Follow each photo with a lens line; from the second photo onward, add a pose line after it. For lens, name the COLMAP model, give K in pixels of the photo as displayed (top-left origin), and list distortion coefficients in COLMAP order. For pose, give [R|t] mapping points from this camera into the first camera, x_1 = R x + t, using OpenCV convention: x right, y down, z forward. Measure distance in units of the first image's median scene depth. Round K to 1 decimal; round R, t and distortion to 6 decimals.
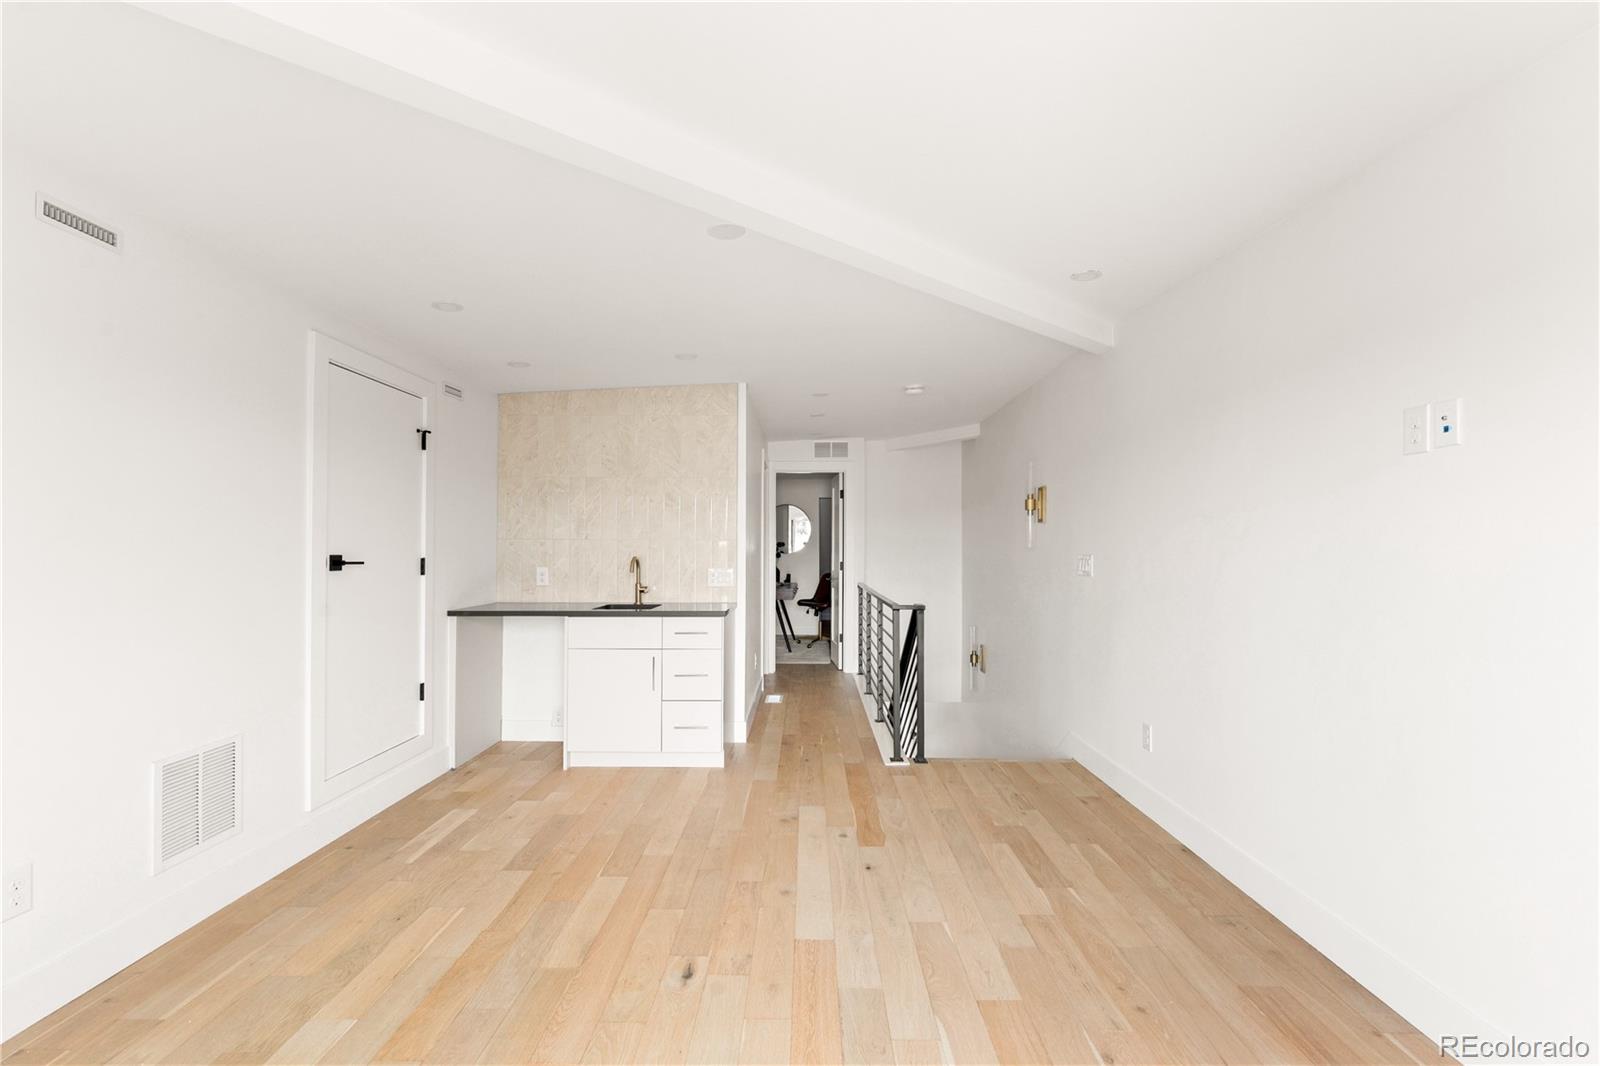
lens RADIAL K [[726.3, 0, 800.1], [0, 726.3, 539.2], [0, 0, 1]] dist [0.002629, 0.000539]
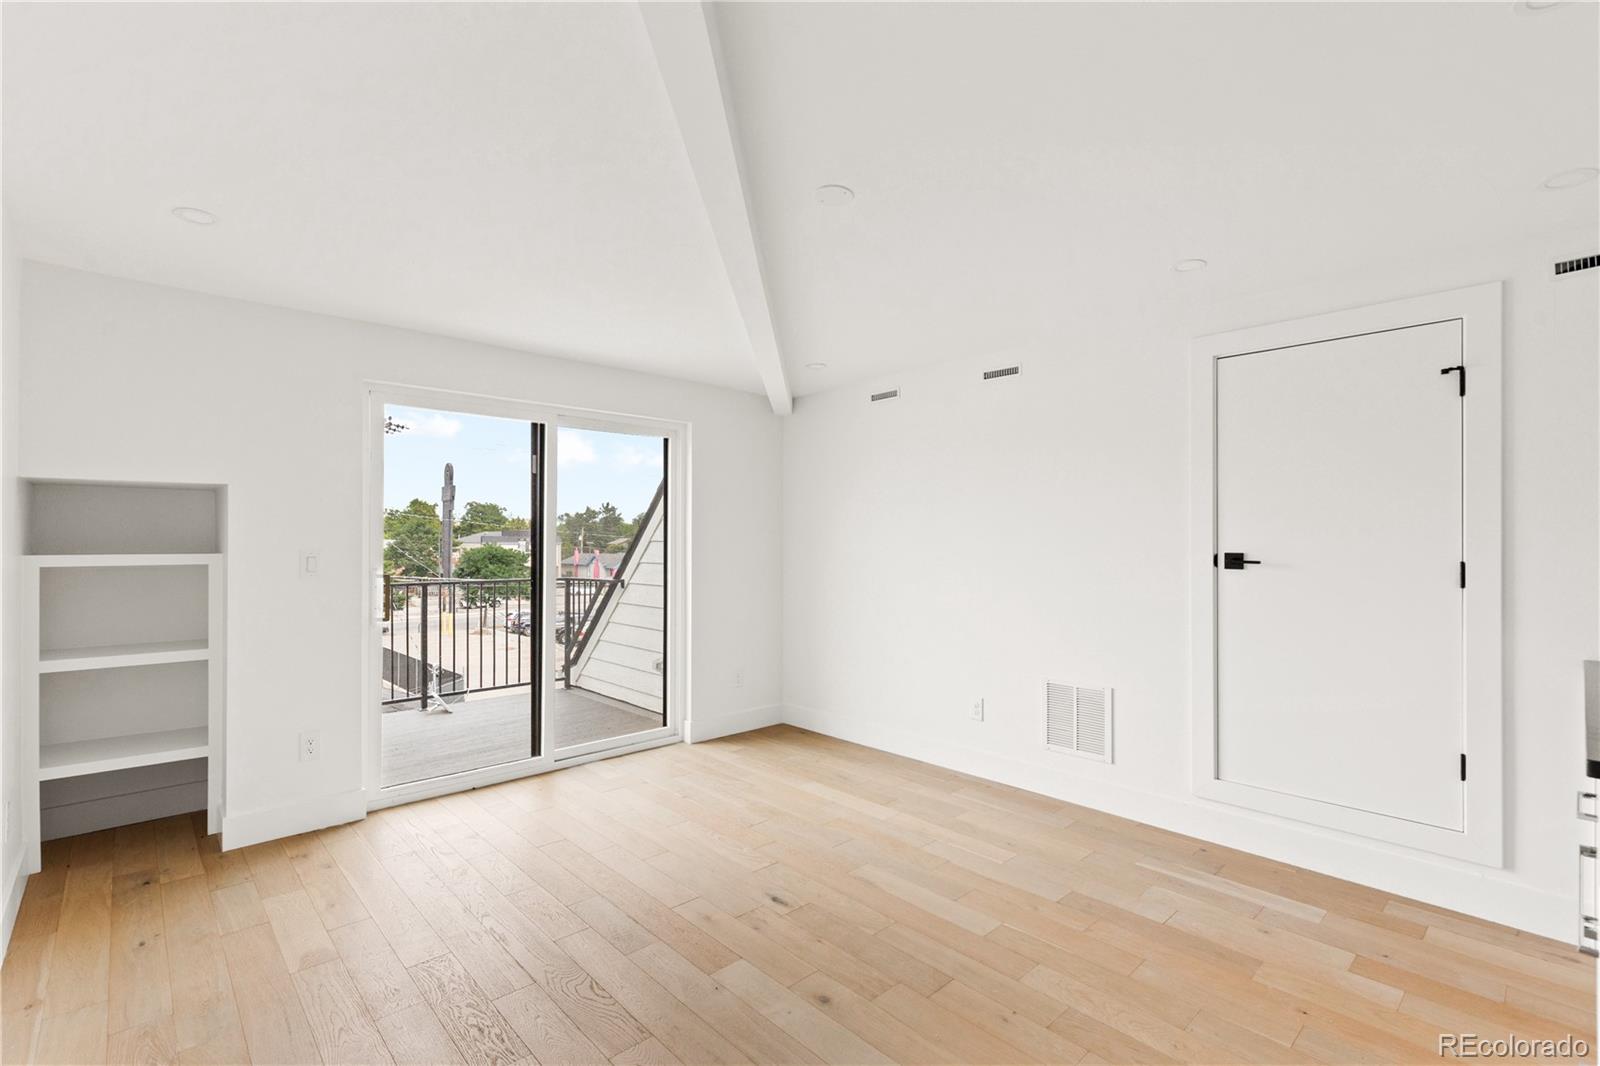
lens RADIAL K [[726.3, 0, 800.1], [0, 726.3, 539.2], [0, 0, 1]] dist [0.002629, 0.000539]
pose [[-0.722587, -0.010663, -0.691197, 0.451263], [0.002214, 0.999840, -0.017739, 0.019533], [0.691276, -0.014349, -0.722448, 1.320689]]
